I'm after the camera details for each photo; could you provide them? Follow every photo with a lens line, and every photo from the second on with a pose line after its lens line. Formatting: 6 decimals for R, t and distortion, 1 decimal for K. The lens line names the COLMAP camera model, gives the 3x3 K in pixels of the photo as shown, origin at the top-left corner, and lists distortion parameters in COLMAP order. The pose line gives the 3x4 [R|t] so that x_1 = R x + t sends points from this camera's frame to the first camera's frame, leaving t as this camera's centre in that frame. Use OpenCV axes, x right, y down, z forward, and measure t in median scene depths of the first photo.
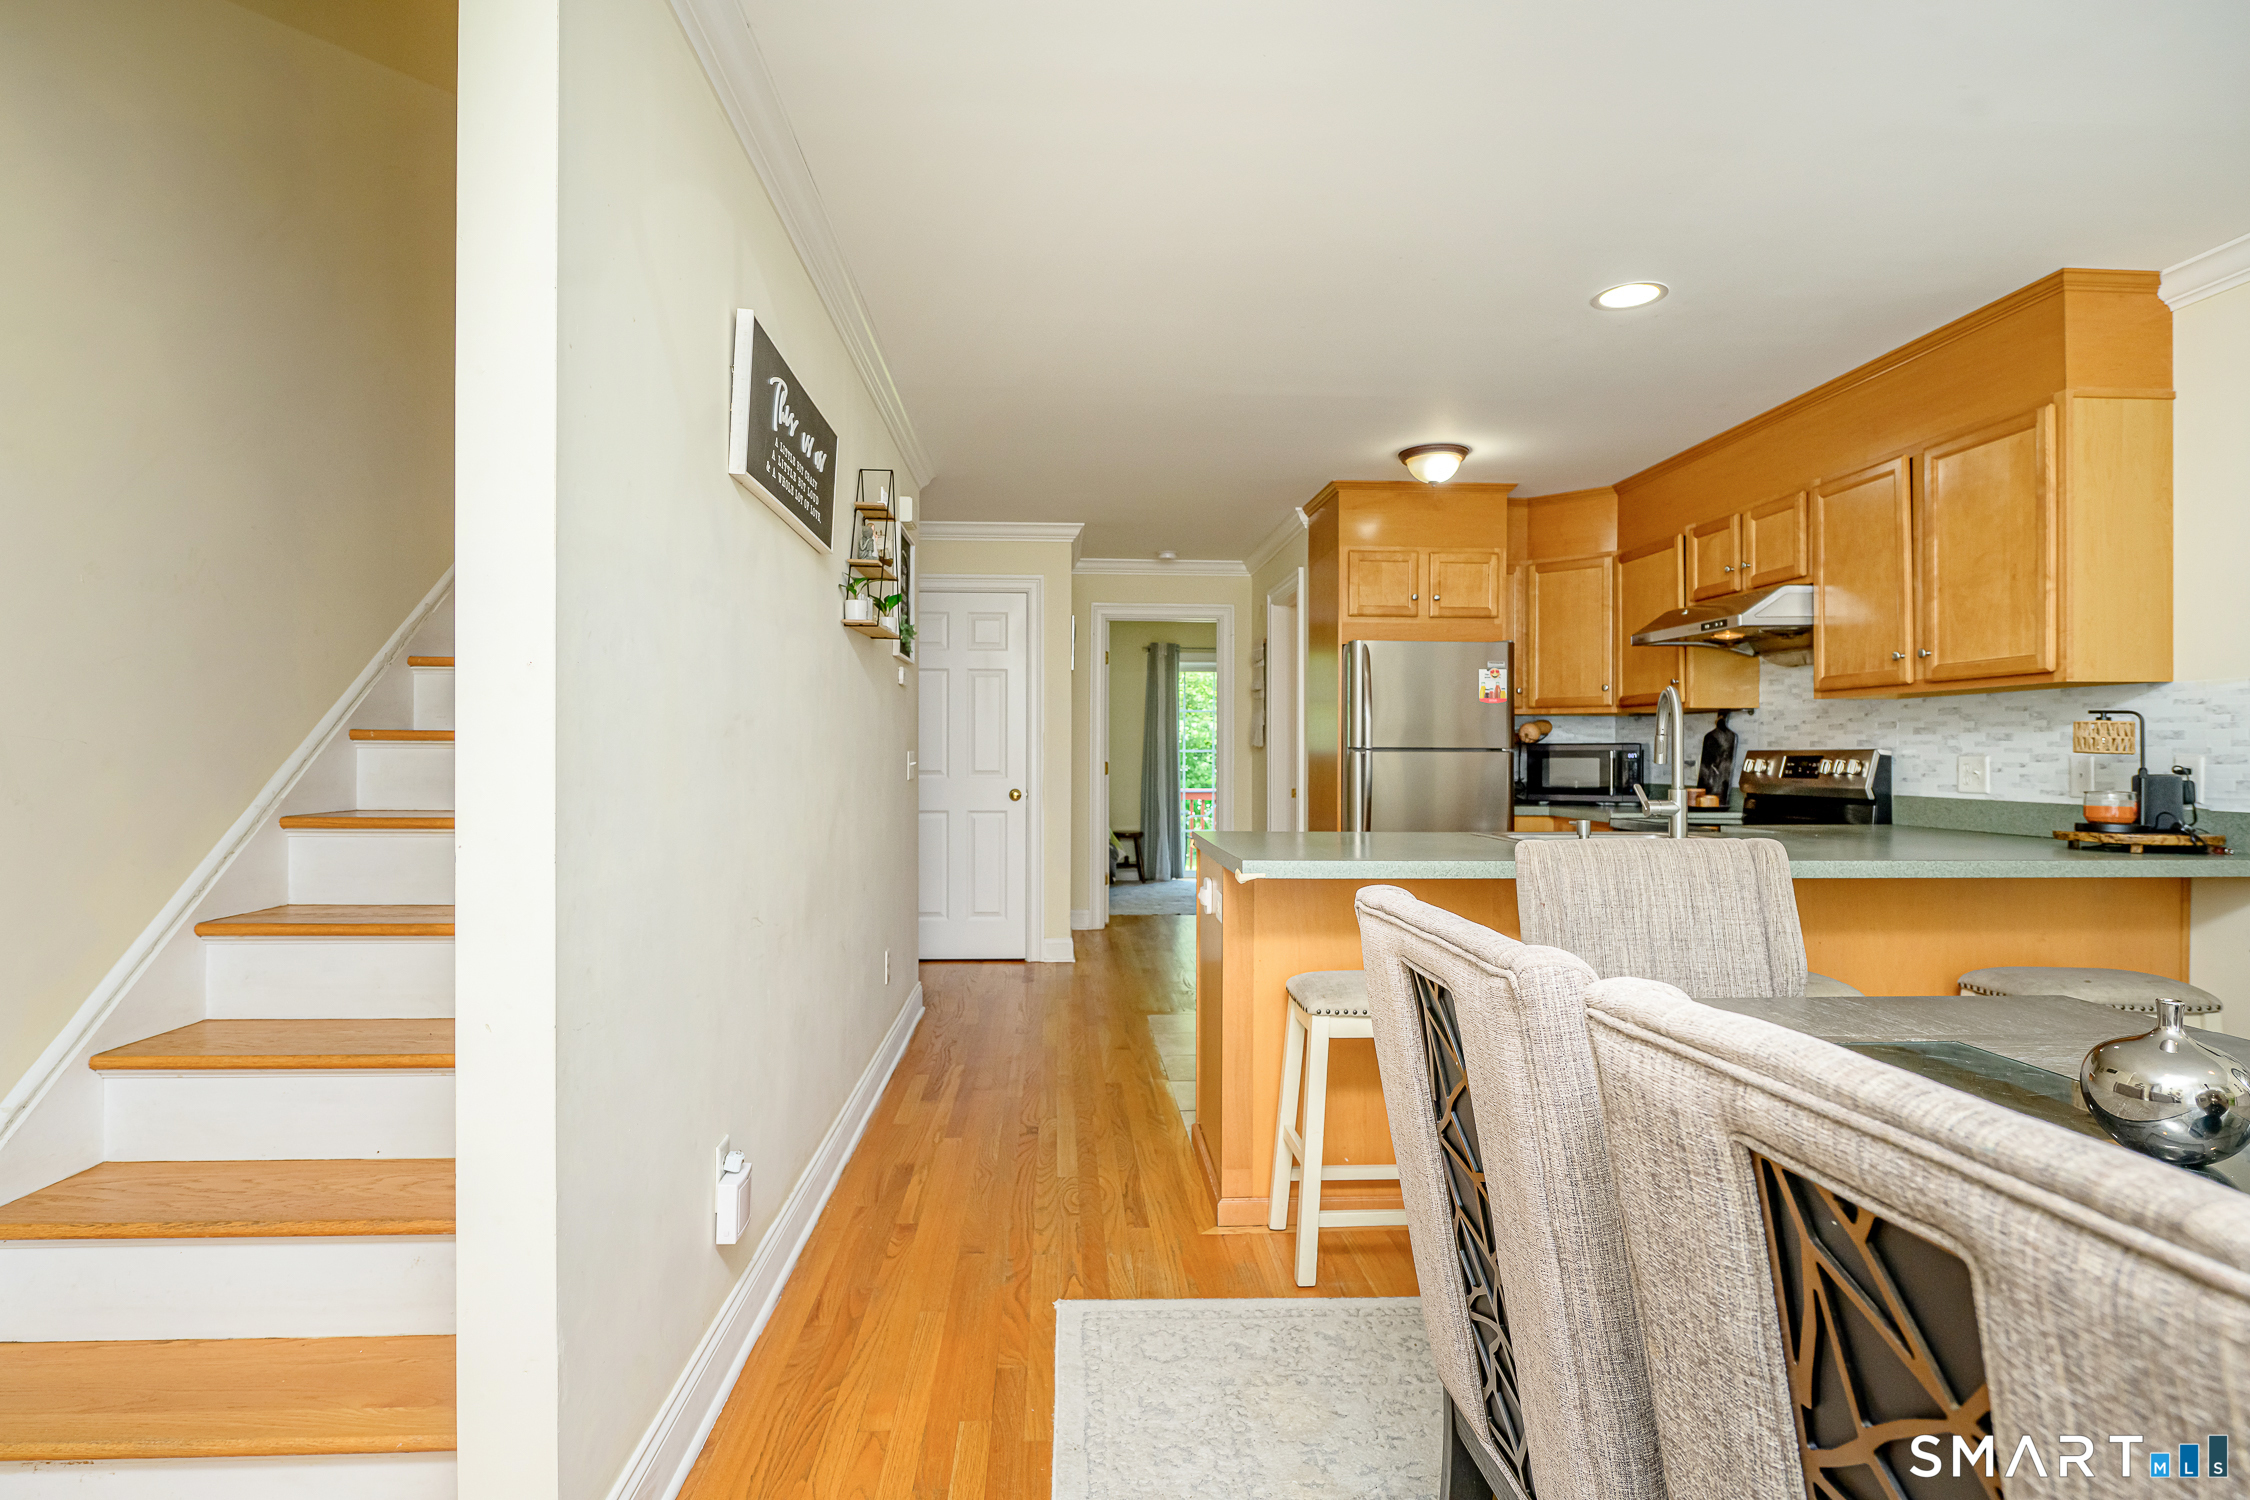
lens RADIAL K [[1142.3, 0, 1114.9], [0, 1142.3, 753.4], [0, 0, 1]] dist [-0.002633, -0.000771]
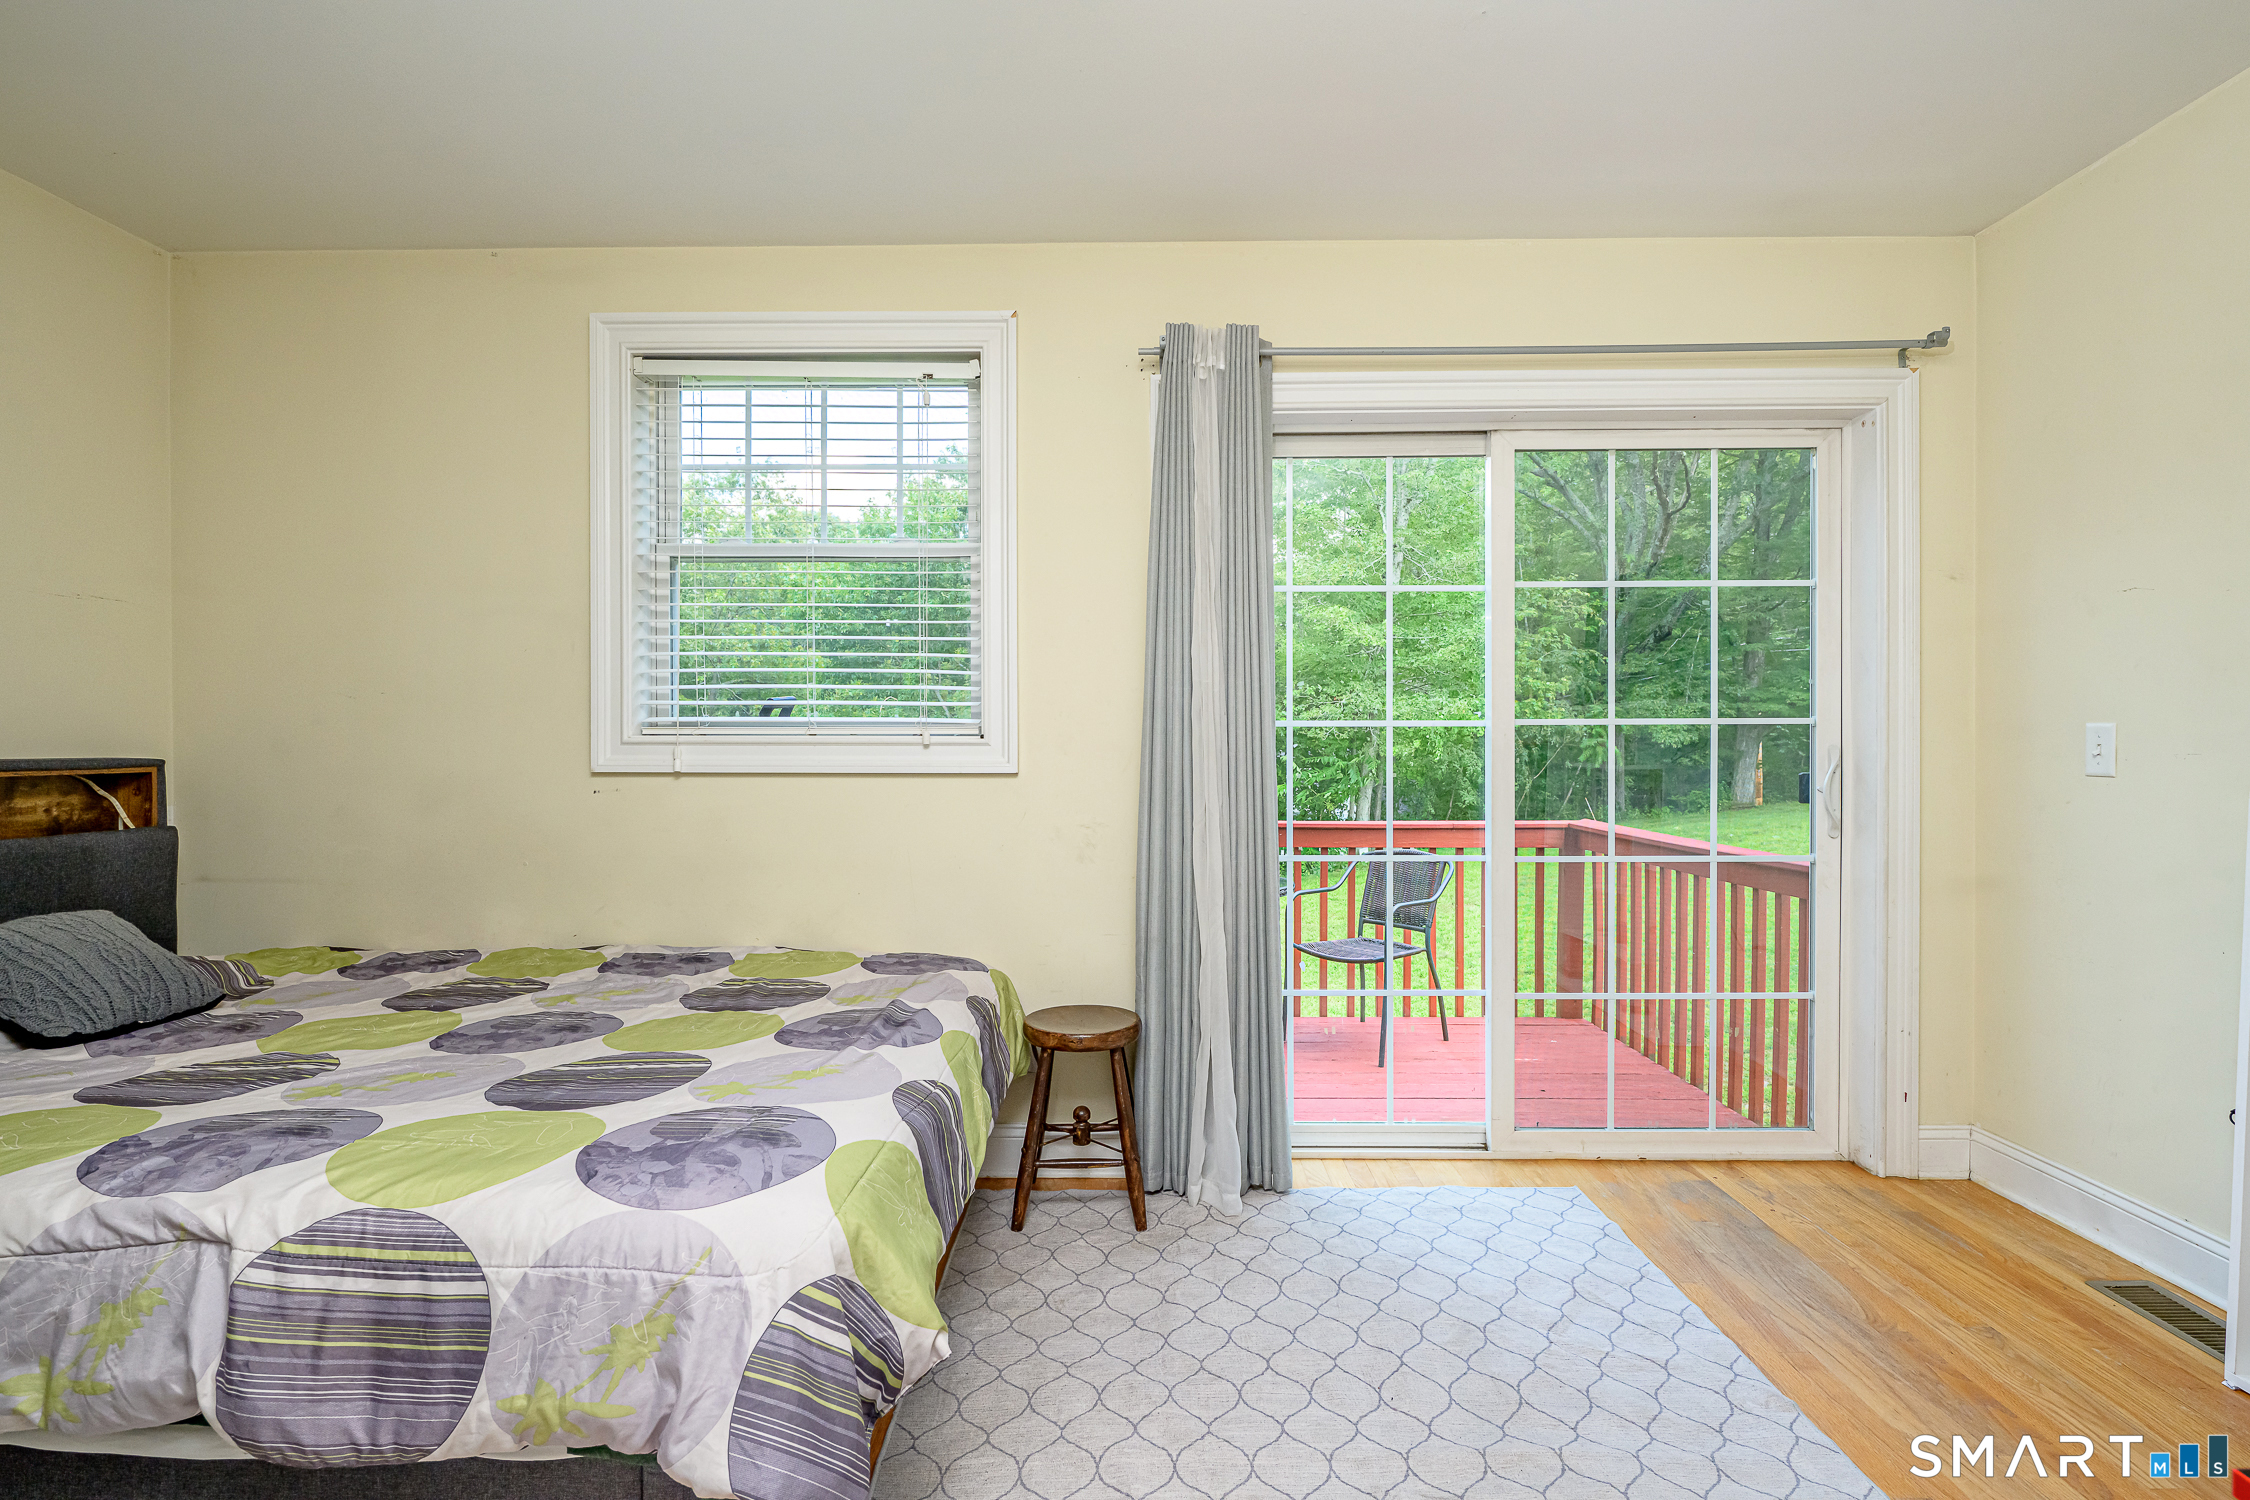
lens RADIAL K [[1085.4, 0, 1125.0], [0, 1085.4, 750.0], [0, 0, 1]] dist [0.001973, 0.000288]
pose [[0.997747, -0.003505, -0.067003, 0.082095], [0.003619, 0.999992, 0.001593, 0.009093], [0.066997, -0.001832, 0.997751, 1.575938]]
